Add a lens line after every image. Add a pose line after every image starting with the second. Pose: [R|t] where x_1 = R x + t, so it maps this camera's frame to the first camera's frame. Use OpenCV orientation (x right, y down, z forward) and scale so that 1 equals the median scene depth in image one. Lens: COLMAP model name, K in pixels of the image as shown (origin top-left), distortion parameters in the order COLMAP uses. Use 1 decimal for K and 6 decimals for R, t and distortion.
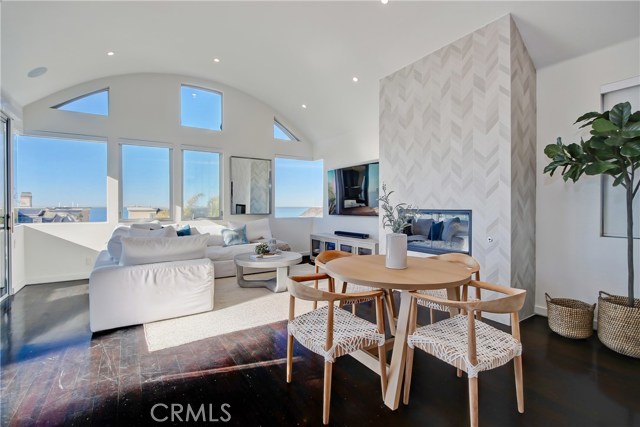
lens RADIAL K [[298.2, 0, 321.0], [0, 298.2, 207.4], [0, 0, 1]] dist [-0.001135, -0.000279]
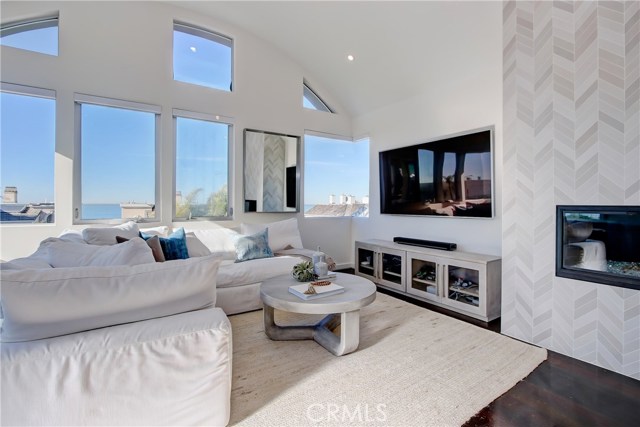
lens RADIAL K [[301.3, 0, 322.4], [0, 301.3, 204.2], [0, 0, 1]] dist [-0.012584, 0.000197]
pose [[0.999982, 0.004662, 0.003881, -0.137023], [-0.004648, 0.999982, -0.003739, 0.006478], [-0.003899, 0.003721, 0.999985, 0.331870]]
